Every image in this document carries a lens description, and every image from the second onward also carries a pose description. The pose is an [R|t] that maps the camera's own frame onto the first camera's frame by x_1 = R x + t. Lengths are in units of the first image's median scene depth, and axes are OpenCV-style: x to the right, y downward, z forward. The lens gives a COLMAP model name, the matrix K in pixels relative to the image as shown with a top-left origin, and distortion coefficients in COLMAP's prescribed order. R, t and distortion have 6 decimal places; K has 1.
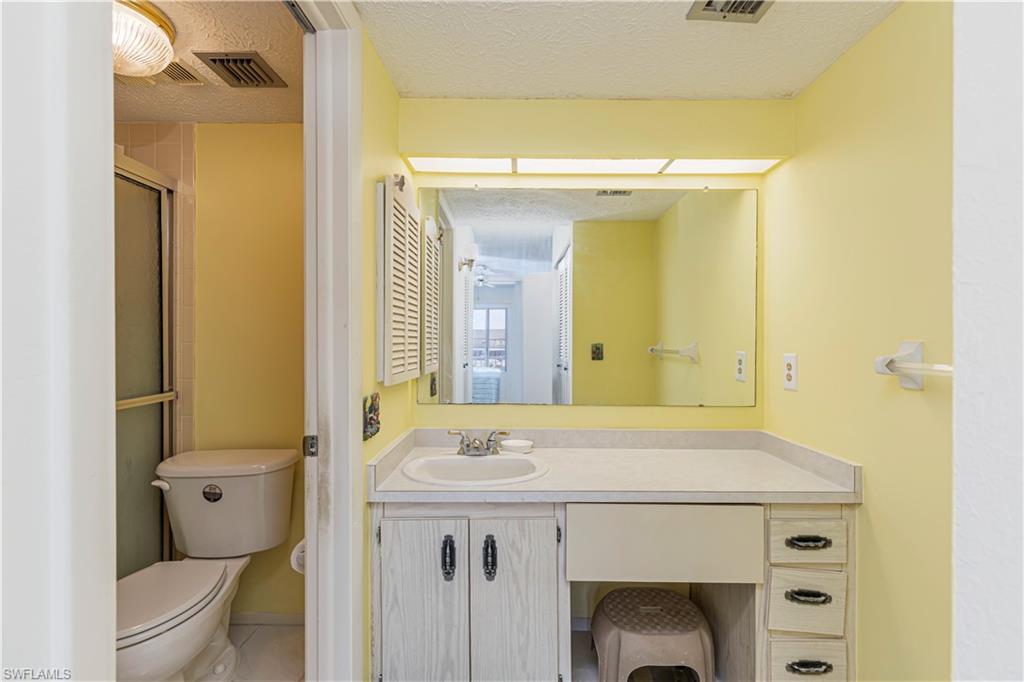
lens RADIAL K [[456.4, 0, 521.4], [0, 456.4, 333.5], [0, 0, 1]] dist [0.002575, 0.000751]
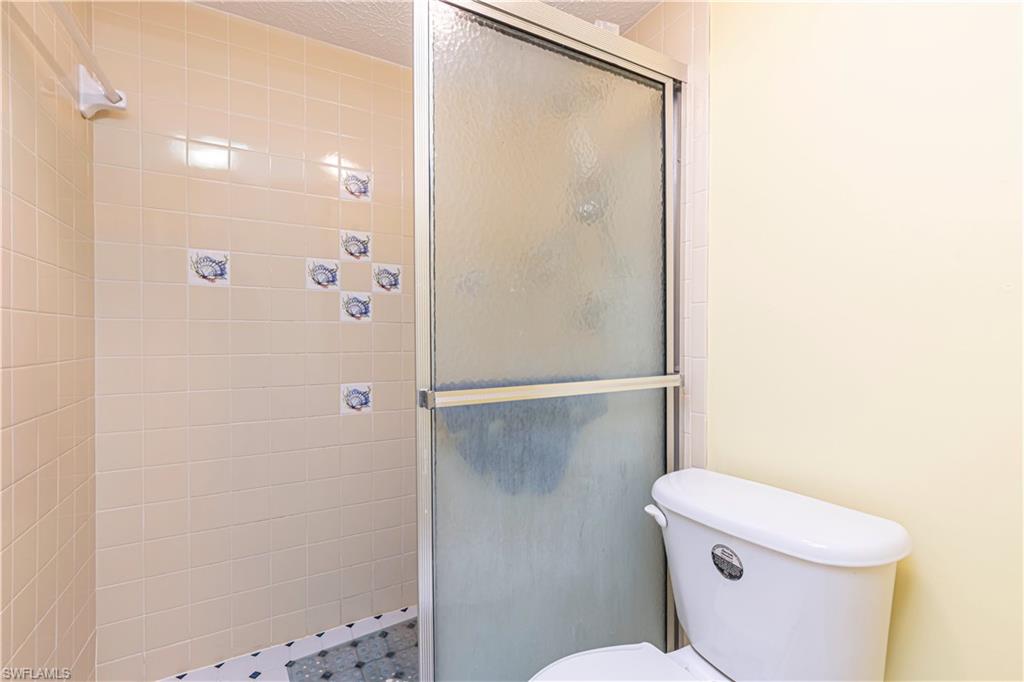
lens RADIAL K [[456.4, 0, 519.7], [0, 456.4, 336.5], [0, 0, 1]] dist [0.002575, 0.000751]
pose [[0.492233, -0.002740, -0.870459, -0.293251], [-0.006066, 0.999960, -0.006578, 0.077352], [0.870442, 0.008518, 0.492197, 0.468121]]
